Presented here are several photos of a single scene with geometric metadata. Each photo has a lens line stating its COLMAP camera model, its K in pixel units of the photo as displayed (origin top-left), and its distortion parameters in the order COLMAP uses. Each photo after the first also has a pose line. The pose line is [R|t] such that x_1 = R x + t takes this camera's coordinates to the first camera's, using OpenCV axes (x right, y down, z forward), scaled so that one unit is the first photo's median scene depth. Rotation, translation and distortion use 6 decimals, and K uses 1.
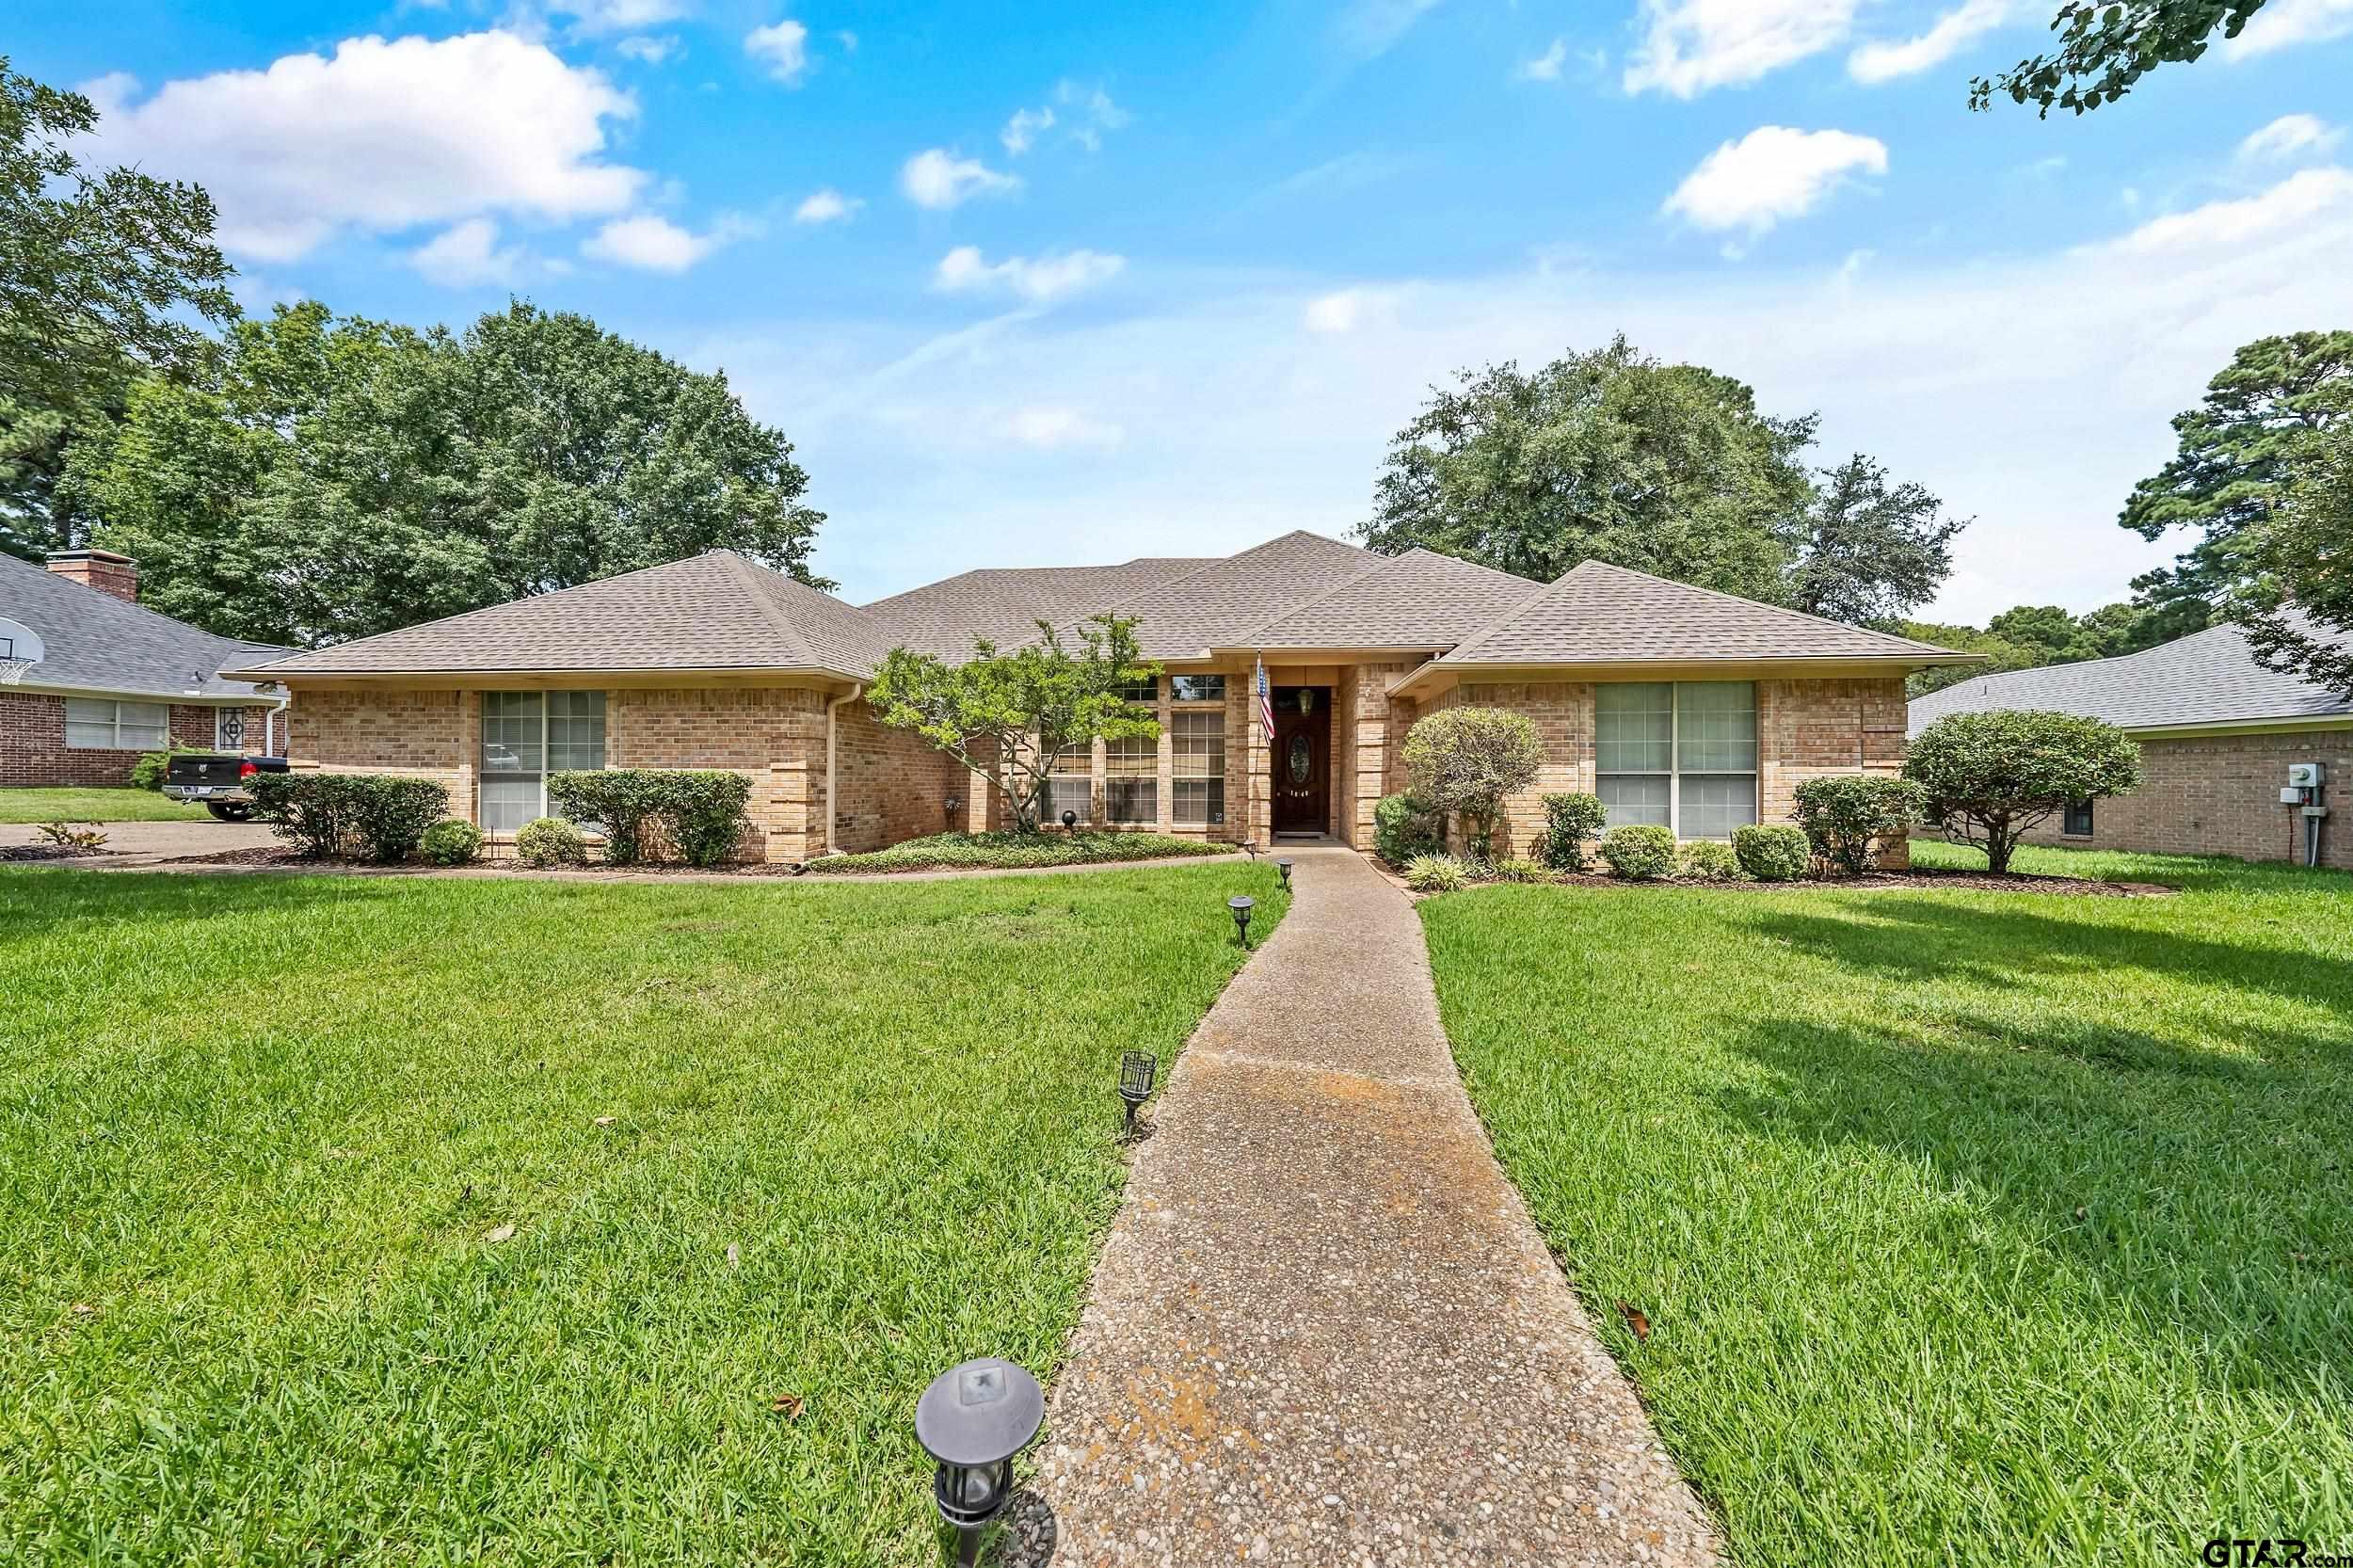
lens RADIAL K [[802.7, 0, 1176.5], [0, 802.7, 784.0], [0, 0, 1]] dist [0.006291, 0.000057]
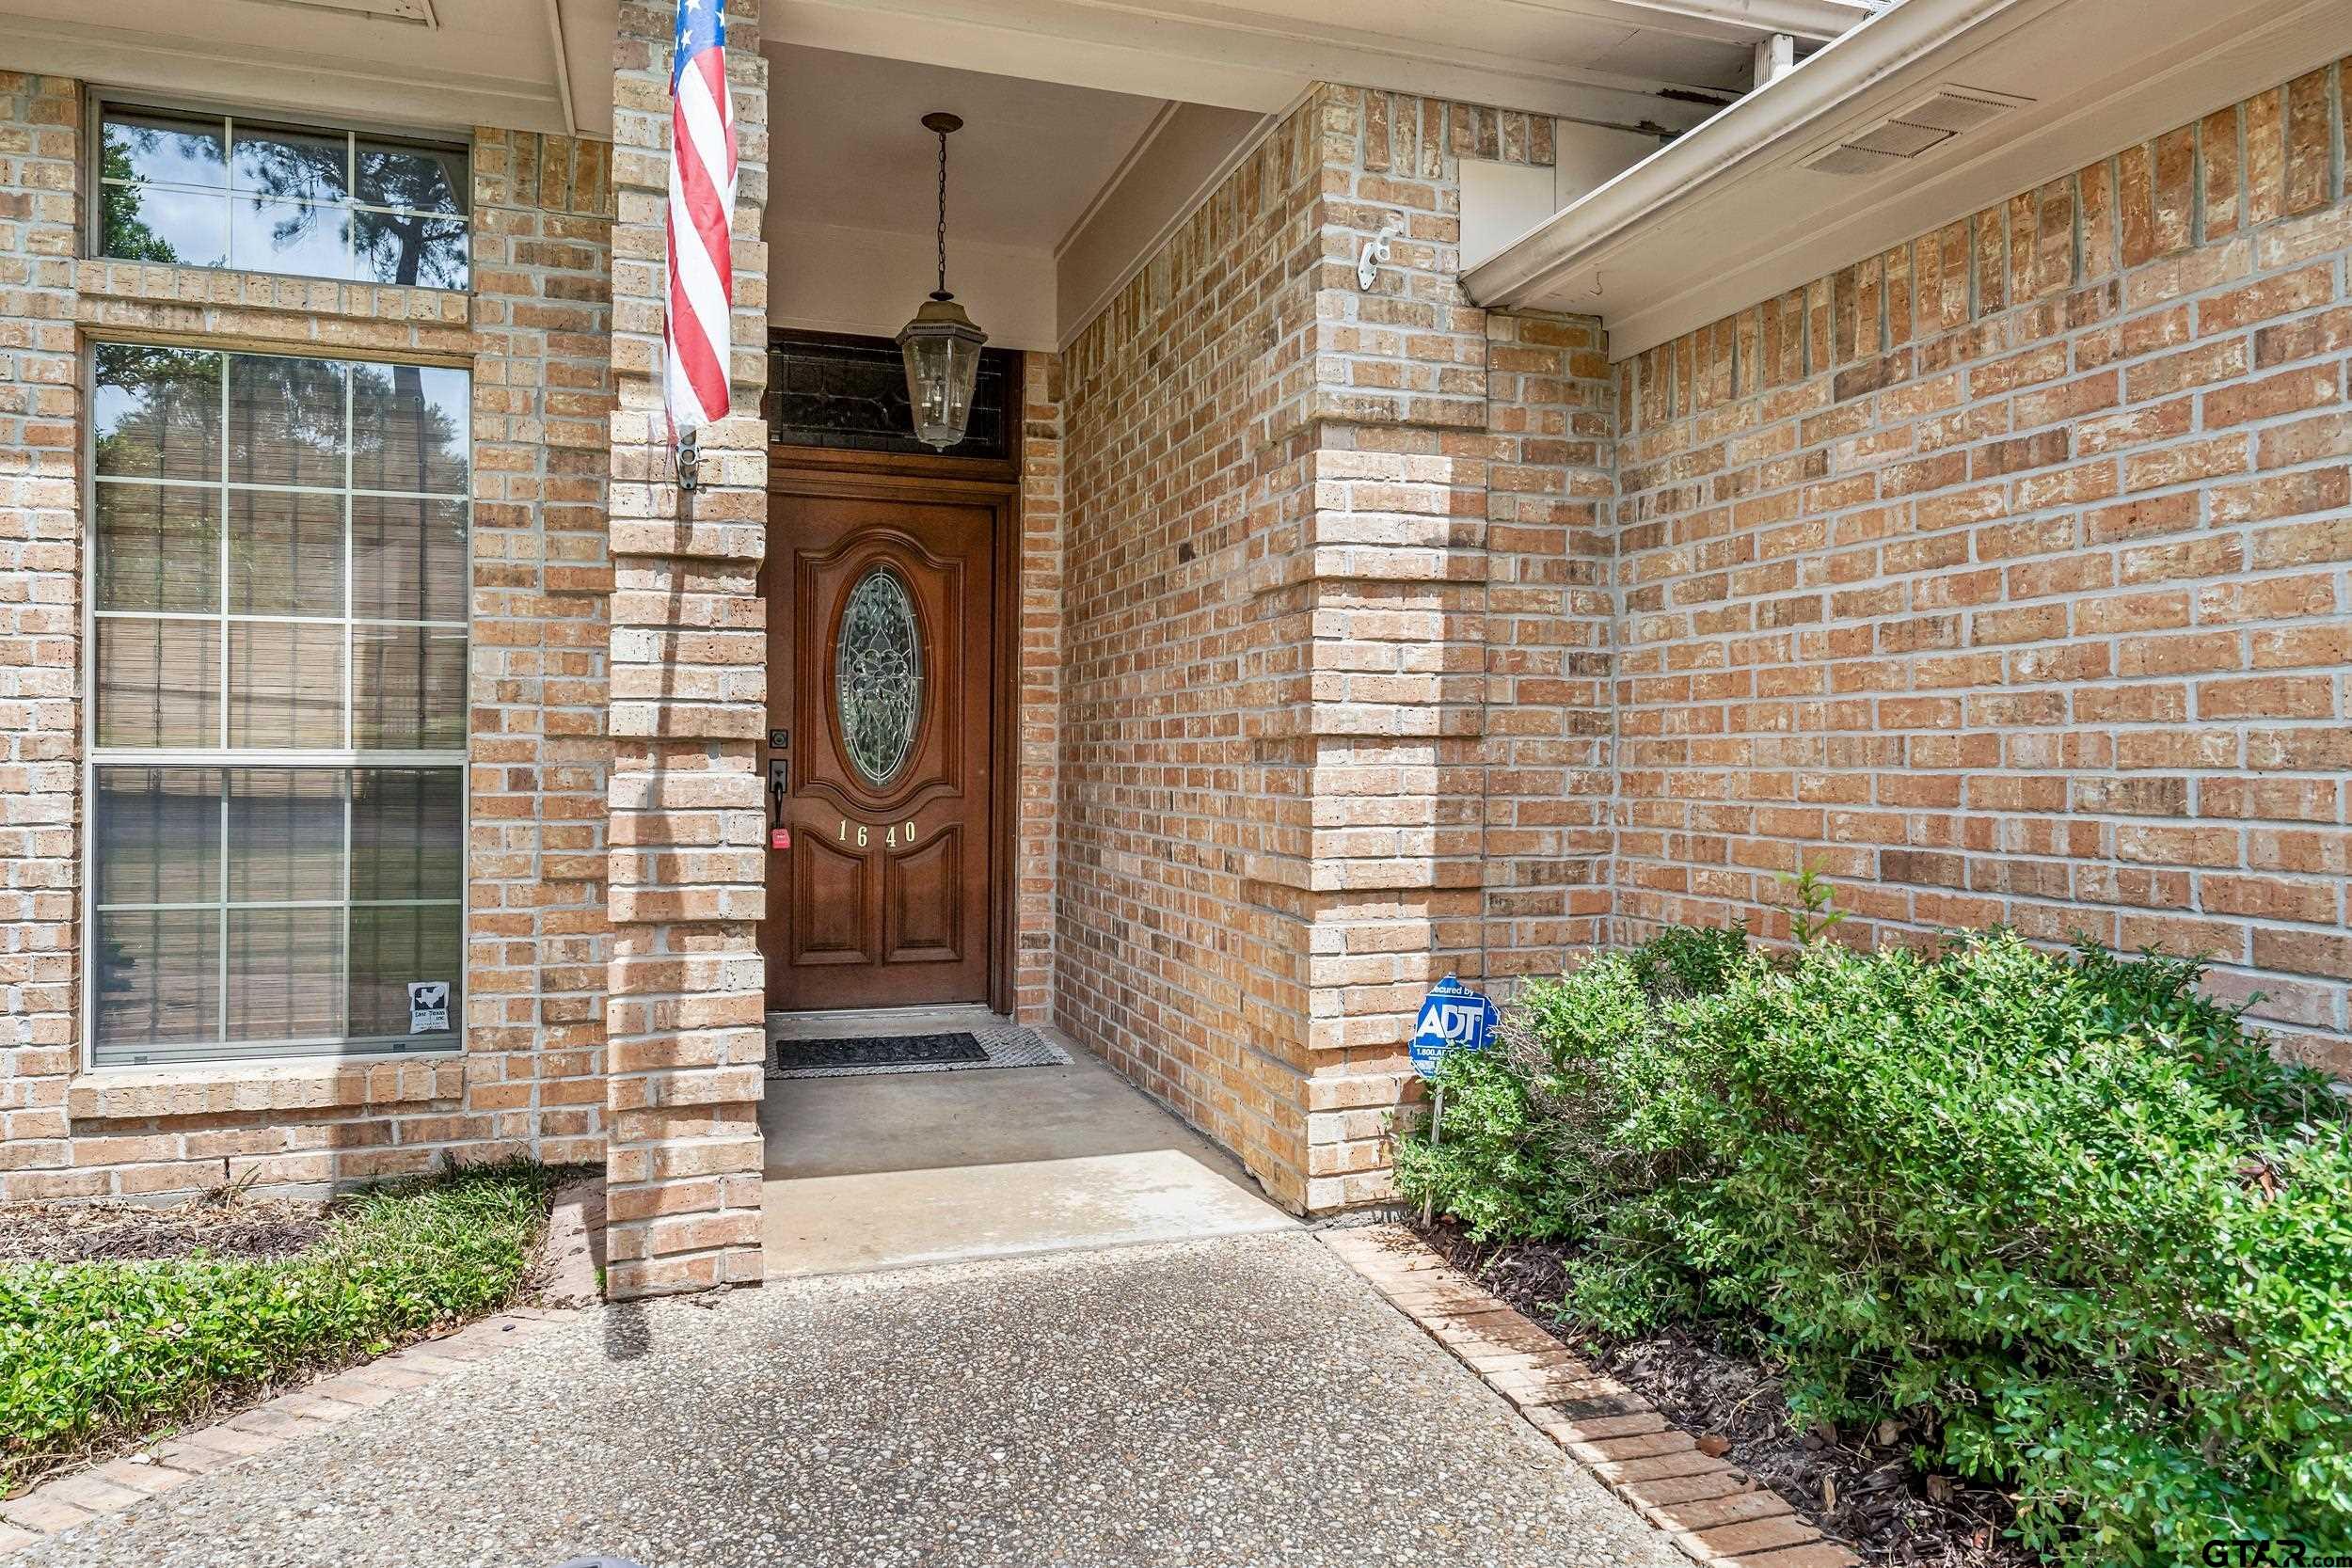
lens RADIAL K [[1559.0, 0, 1176.0], [0, 1559.0, 784.0], [0, 0, 1]] dist [0.000675, 0.000106]
pose [[0.921743, 0.001711, 0.387797, 0.070308], [-0.007140, 0.999896, 0.012559, -0.008867], [-0.387735, -0.014345, 0.921659, 0.654962]]
